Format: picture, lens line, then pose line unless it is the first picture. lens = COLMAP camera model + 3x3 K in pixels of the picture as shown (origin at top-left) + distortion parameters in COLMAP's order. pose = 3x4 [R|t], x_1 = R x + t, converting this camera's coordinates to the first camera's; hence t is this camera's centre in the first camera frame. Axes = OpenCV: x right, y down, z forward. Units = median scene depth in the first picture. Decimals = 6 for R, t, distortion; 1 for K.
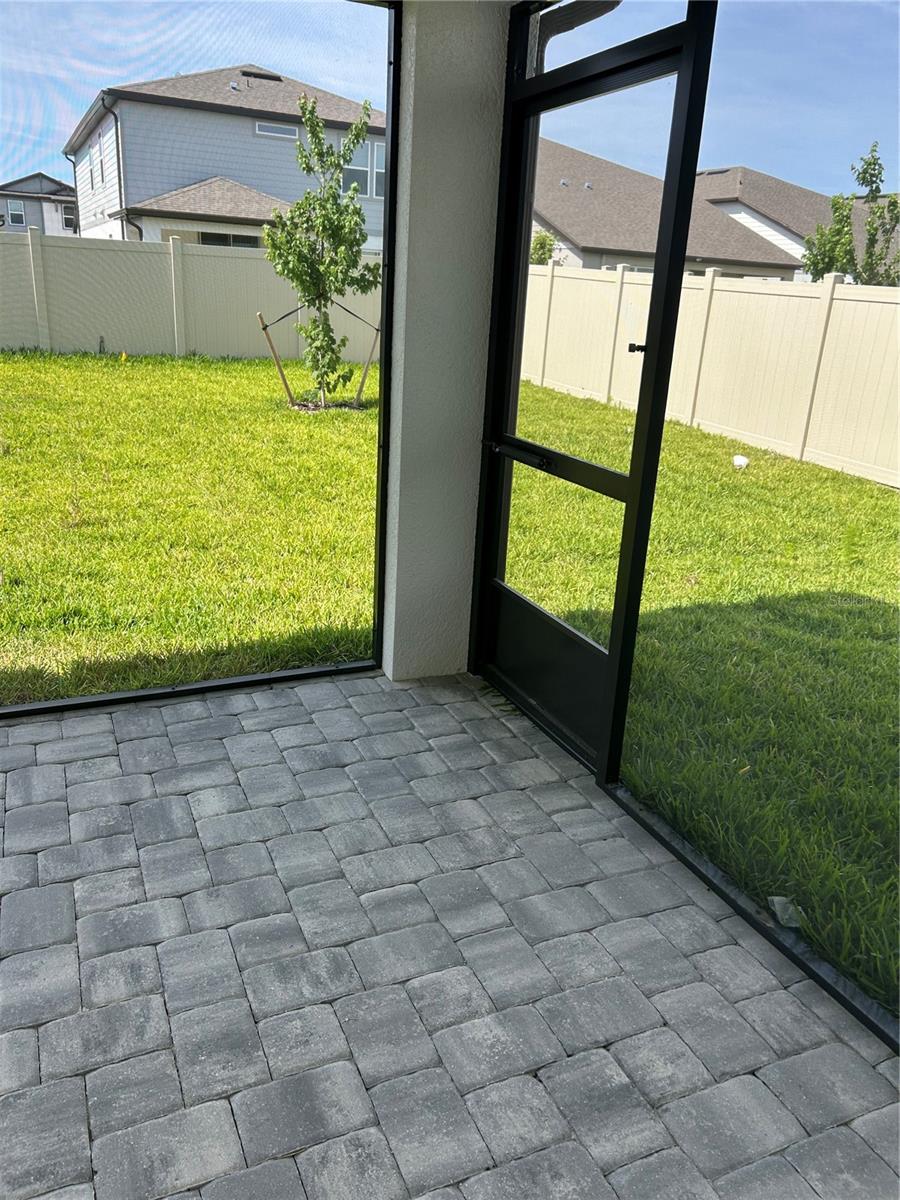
lens RADIAL K [[910.2, 0, 450.9], [0, 910.2, 604.8], [0, 0, 1]] dist [0.054193, -0.067274]
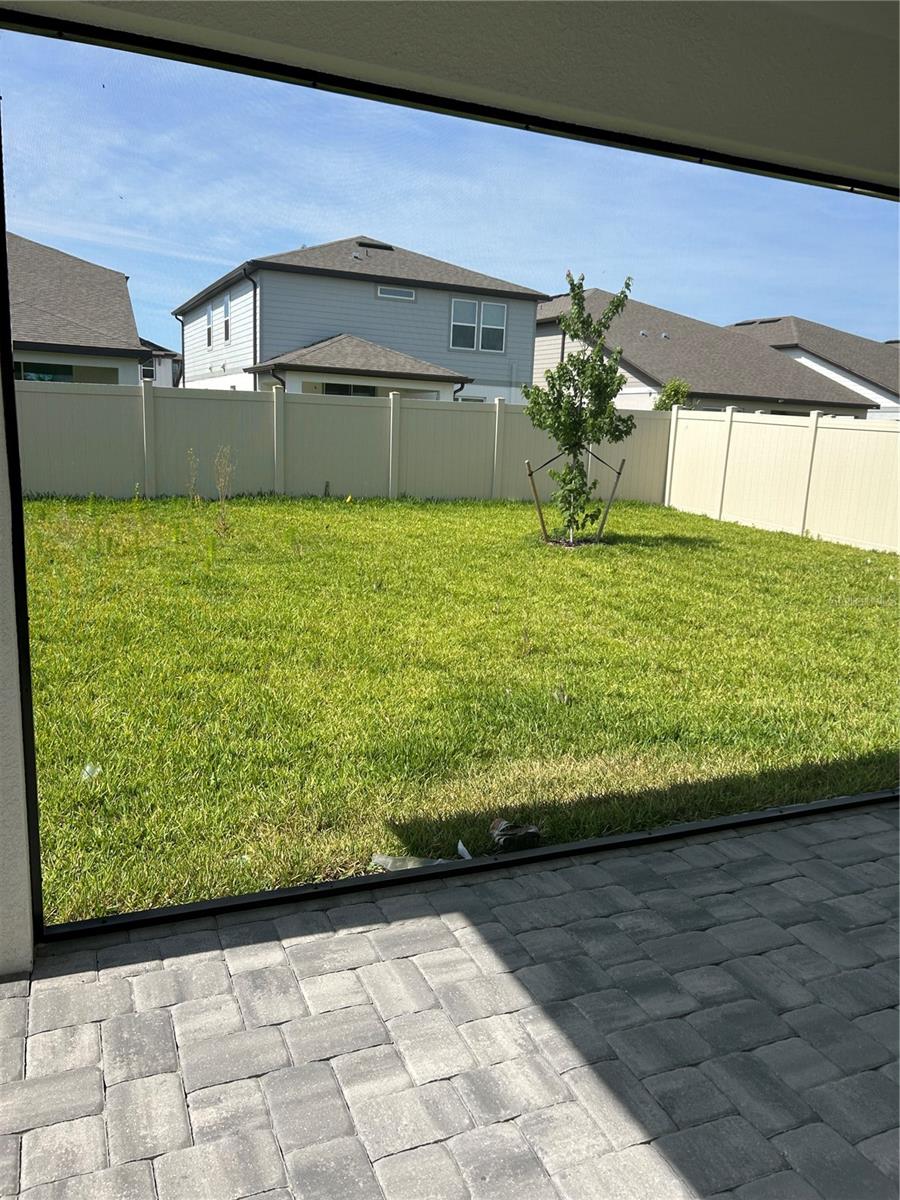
lens RADIAL K [[910.2, 0, 450.9], [0, 910.2, 604.8], [0, 0, 1]] dist [0.054193, -0.067274]
pose [[0.999816, -0.007155, -0.017785, -0.682862], [0.004603, 0.990200, -0.139580, 0.013667], [0.018610, 0.139473, 0.990051, -0.145047]]
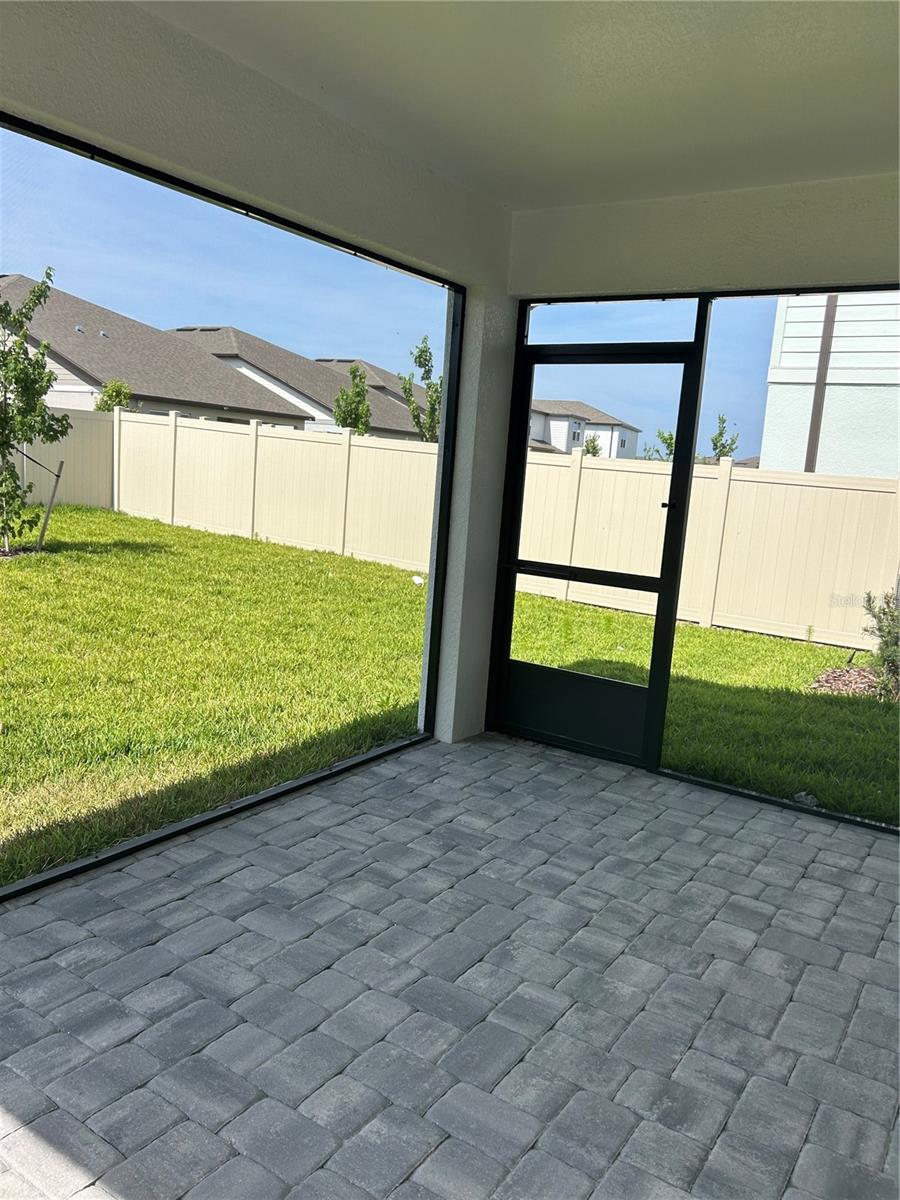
lens RADIAL K [[910.2, 0, 450.9], [0, 910.2, 604.8], [0, 0, 1]] dist [0.054193, -0.067274]
pose [[0.849187, -0.073860, 0.522902, -0.658325], [0.146845, 0.984146, -0.099464, 0.013490], [-0.507266, 0.161249, 0.846570, -0.150929]]
